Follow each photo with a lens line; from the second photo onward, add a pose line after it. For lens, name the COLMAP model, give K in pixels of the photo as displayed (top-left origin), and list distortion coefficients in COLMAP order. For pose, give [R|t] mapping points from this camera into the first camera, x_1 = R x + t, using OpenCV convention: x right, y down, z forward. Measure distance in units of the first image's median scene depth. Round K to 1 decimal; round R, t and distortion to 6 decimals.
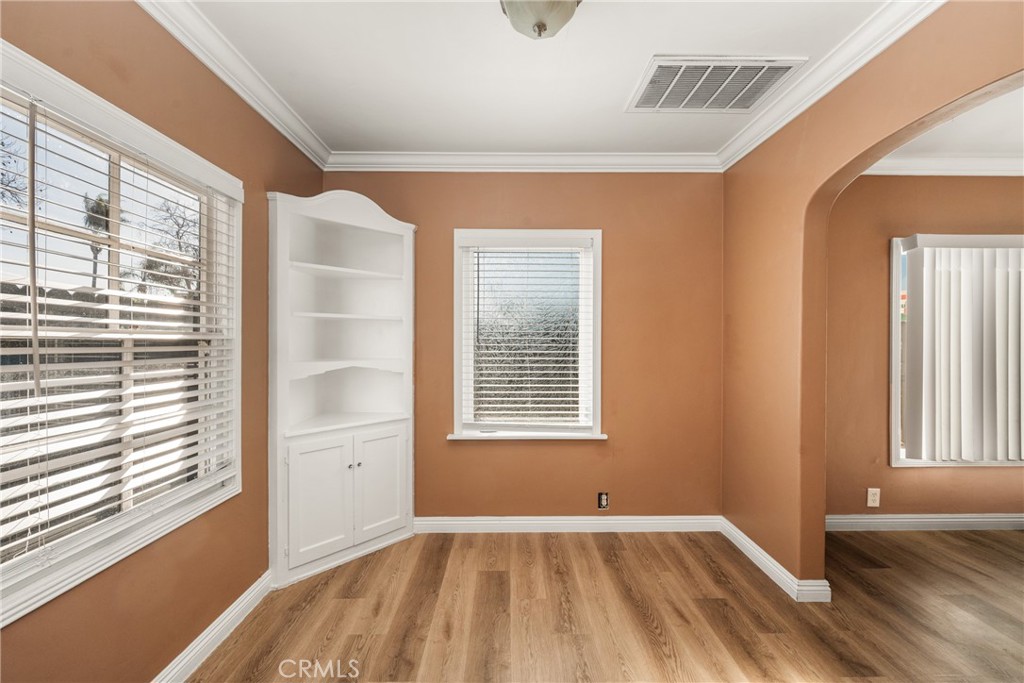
lens RADIAL K [[411.8, 0, 511.7], [0, 411.8, 341.7], [0, 0, 1]] dist [0.001737, -0.000506]
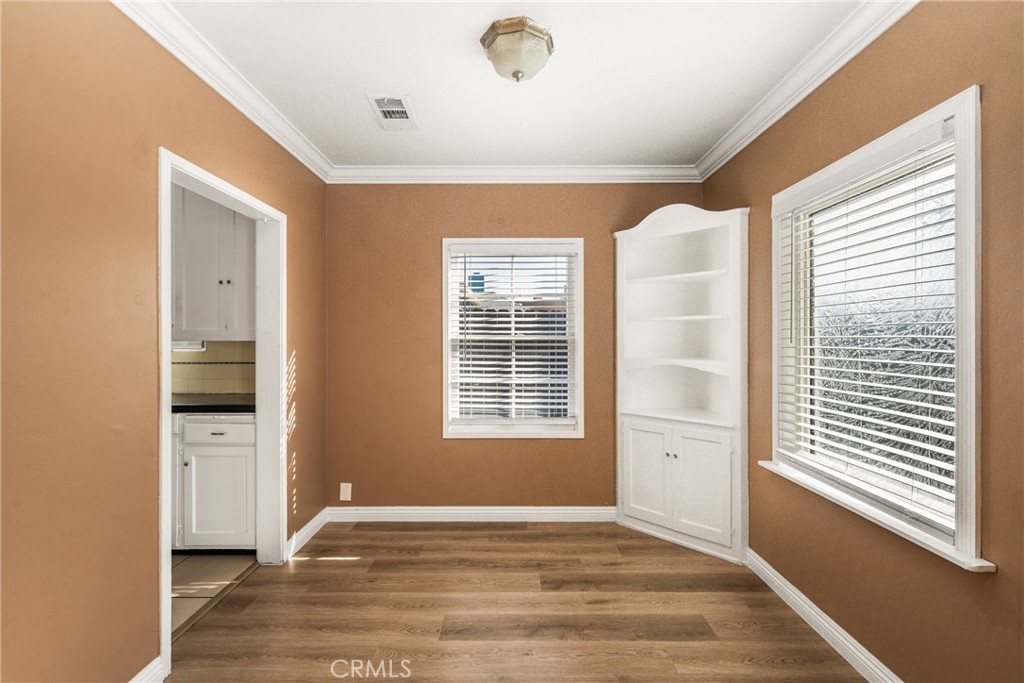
lens RADIAL K [[428.7, 0, 507.2], [0, 428.7, 341.1], [0, 0, 1]] dist [-0.012657, -0.000041]
pose [[-0.018500, 0.000403, -0.999829, 0.742496], [-0.006386, 0.999979, 0.000521, 0.000580], [0.999808, 0.006394, -0.018497, 0.577264]]
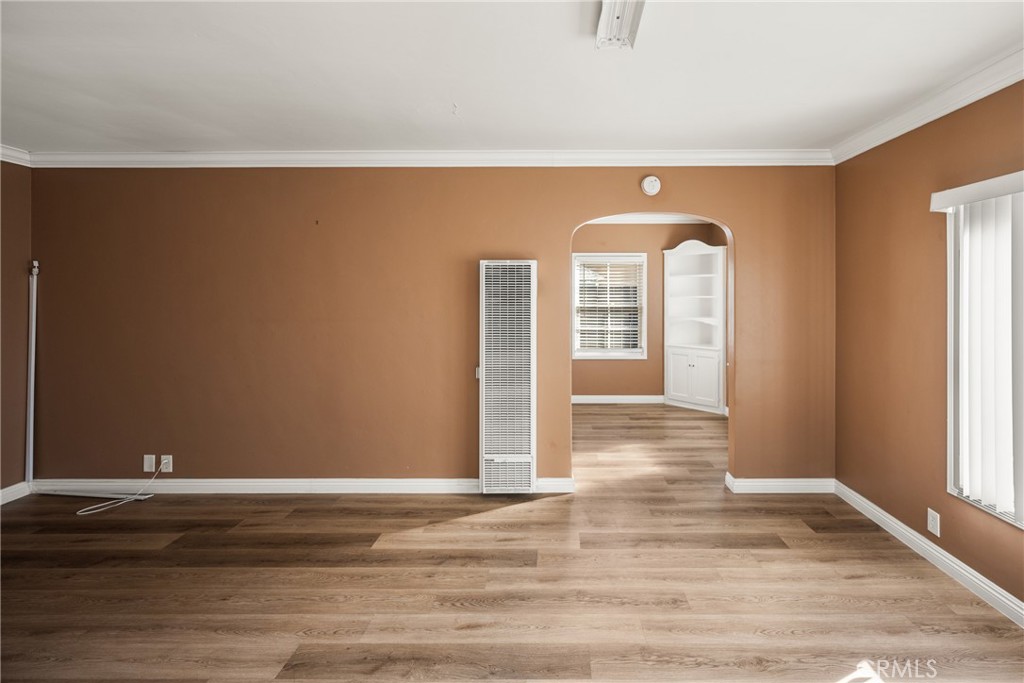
lens RADIAL K [[461.5, 0, 549.9], [0, 461.5, 298.7], [0, 0, 1]] dist [0.000892, -0.000973]
pose [[-0.027369, 0.009300, -0.999582, 2.041831], [-0.005021, 0.999943, 0.009441, -0.071039], [0.999613, 0.005277, -0.027321, 0.312977]]
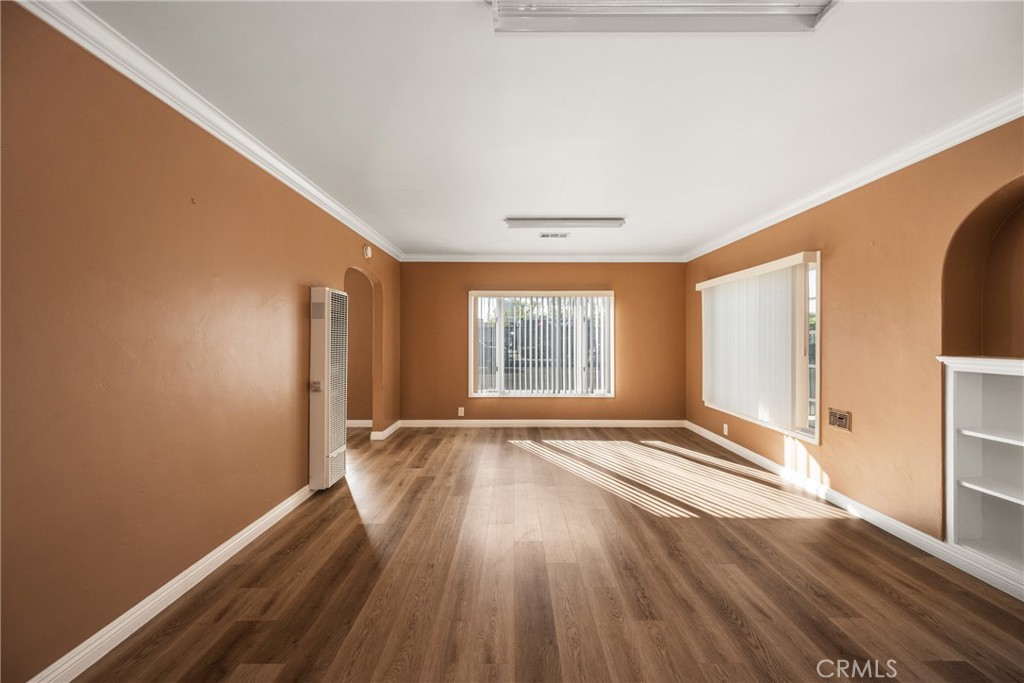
lens RADIAL K [[411.8, 0, 516.6], [0, 411.8, 333.1], [0, 0, 1]] dist [0.001737, -0.000506]
pose [[0.999887, -0.002368, -0.014878, 1.365195], [0.002029, 0.999739, -0.022759, 0.020512], [0.014928, 0.022727, 0.999630, -1.304826]]
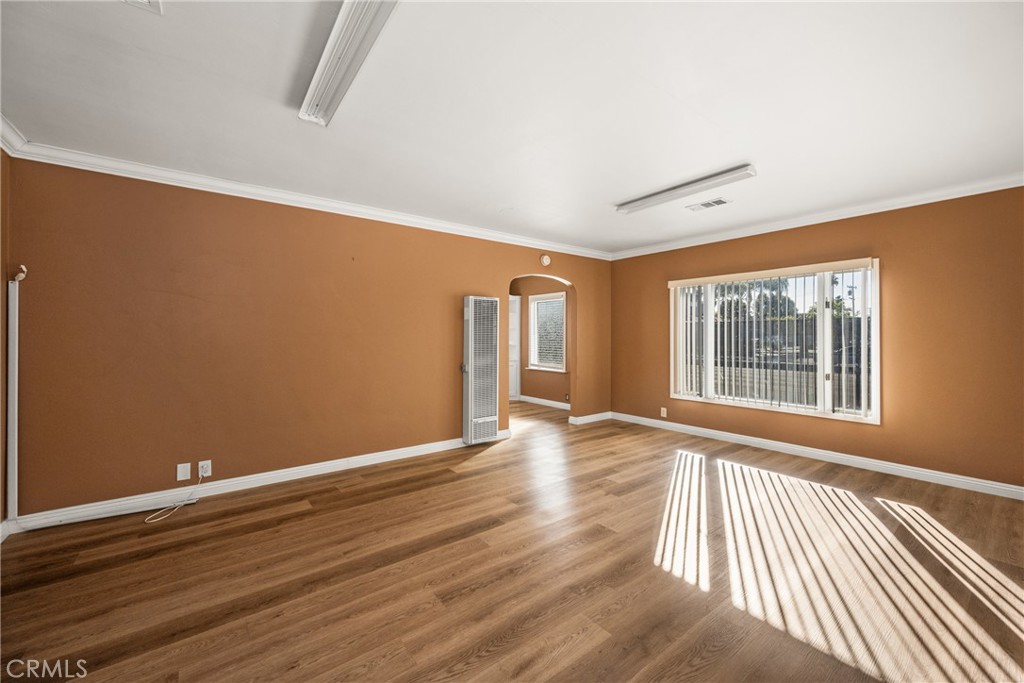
lens RADIAL K [[411.8, 0, 509.9], [0, 411.8, 334.2], [0, 0, 1]] dist [0.001737, -0.000506]
pose [[0.590504, -0.005211, -0.807018, 2.334380], [-0.004474, 0.999943, -0.009731, 0.024906], [0.807022, 0.009357, 0.590447, -0.892411]]
